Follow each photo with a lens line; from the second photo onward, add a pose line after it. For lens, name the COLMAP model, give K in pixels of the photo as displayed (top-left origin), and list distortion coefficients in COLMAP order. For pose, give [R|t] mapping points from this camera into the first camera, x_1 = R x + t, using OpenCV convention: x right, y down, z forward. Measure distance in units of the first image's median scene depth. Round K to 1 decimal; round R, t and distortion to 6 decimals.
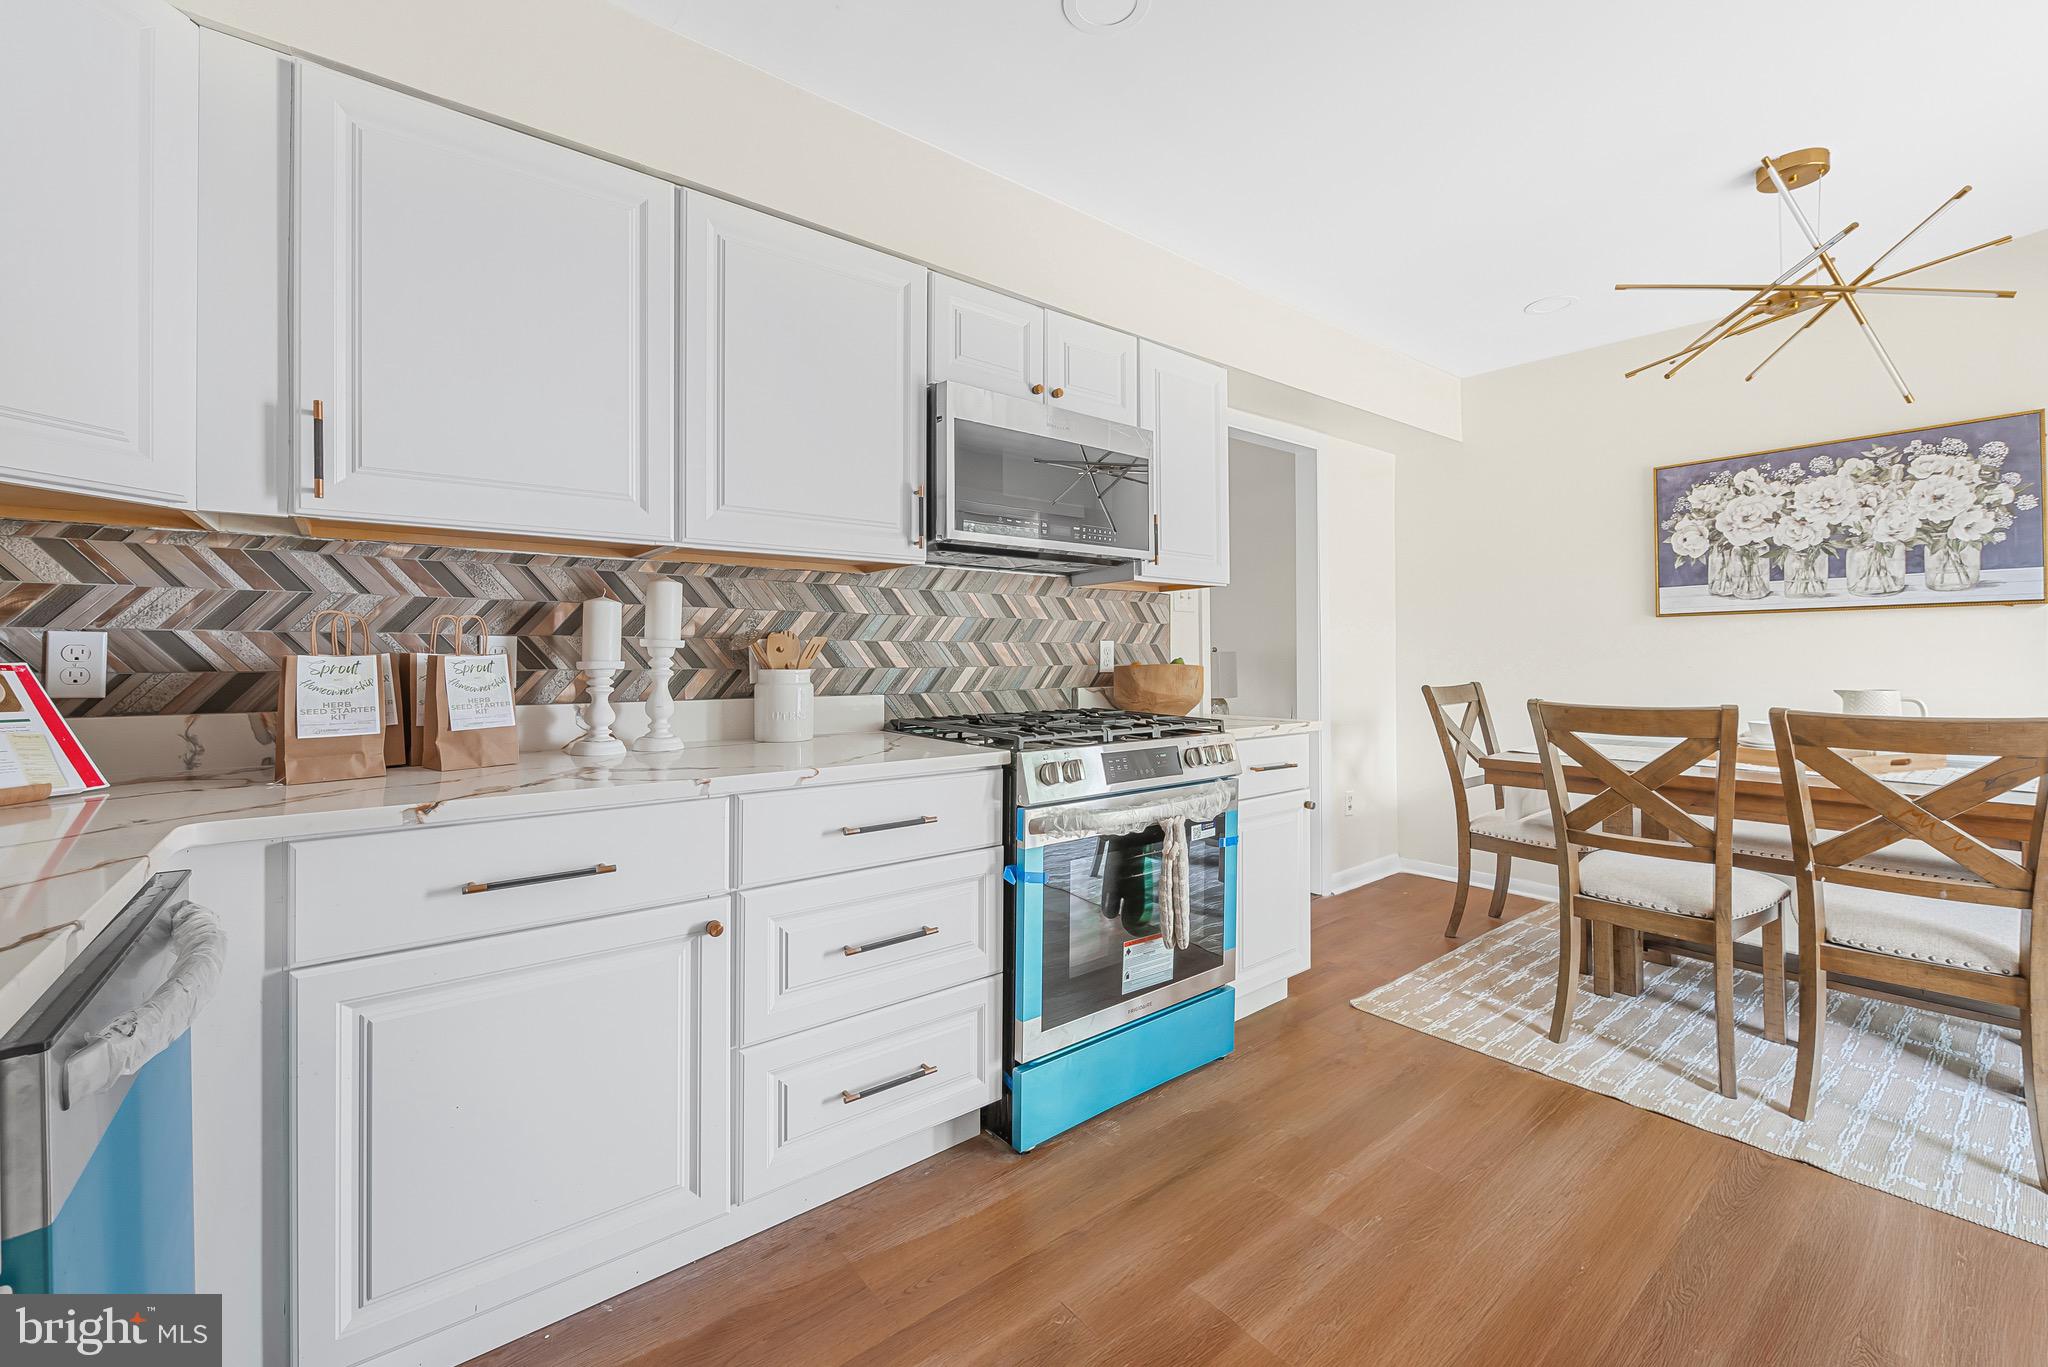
lens RADIAL K [[817.8, 0, 1032.1], [0, 817.8, 651.0], [0, 0, 1]] dist [-0.010528, 0.000589]
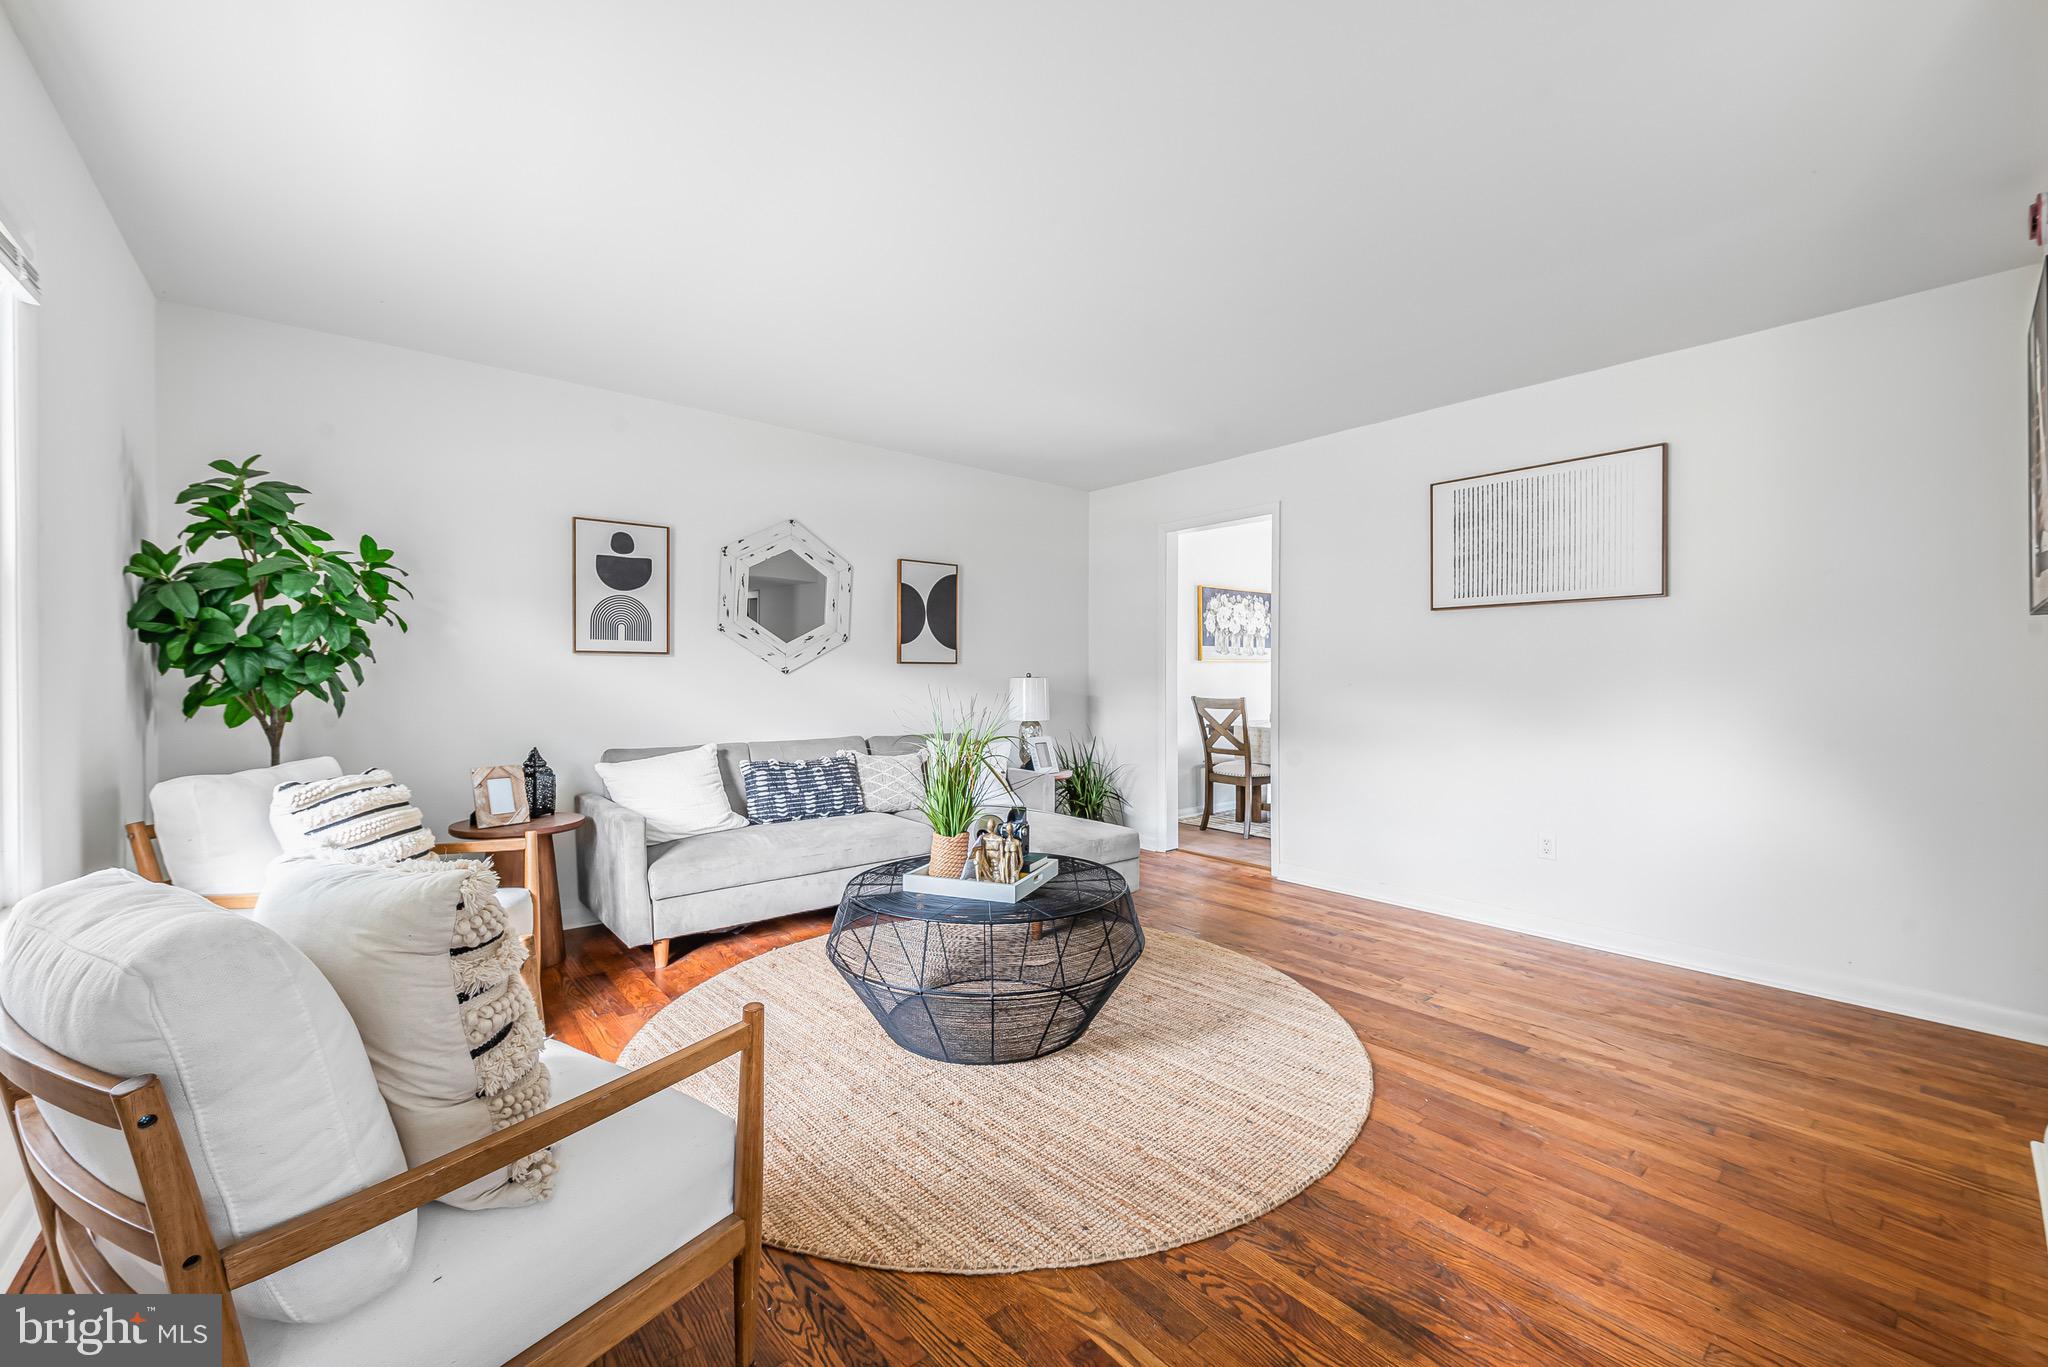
lens RADIAL K [[817.8, 0, 1025.8], [0, 817.8, 691.8], [0, 0, 1]] dist [-0.010528, 0.000589]
pose [[-0.018656, -0.004709, 0.999815, -1.376112], [0.001981, 0.999987, 0.004747, 0.028308], [-0.999824, 0.002069, -0.018646, 1.647176]]
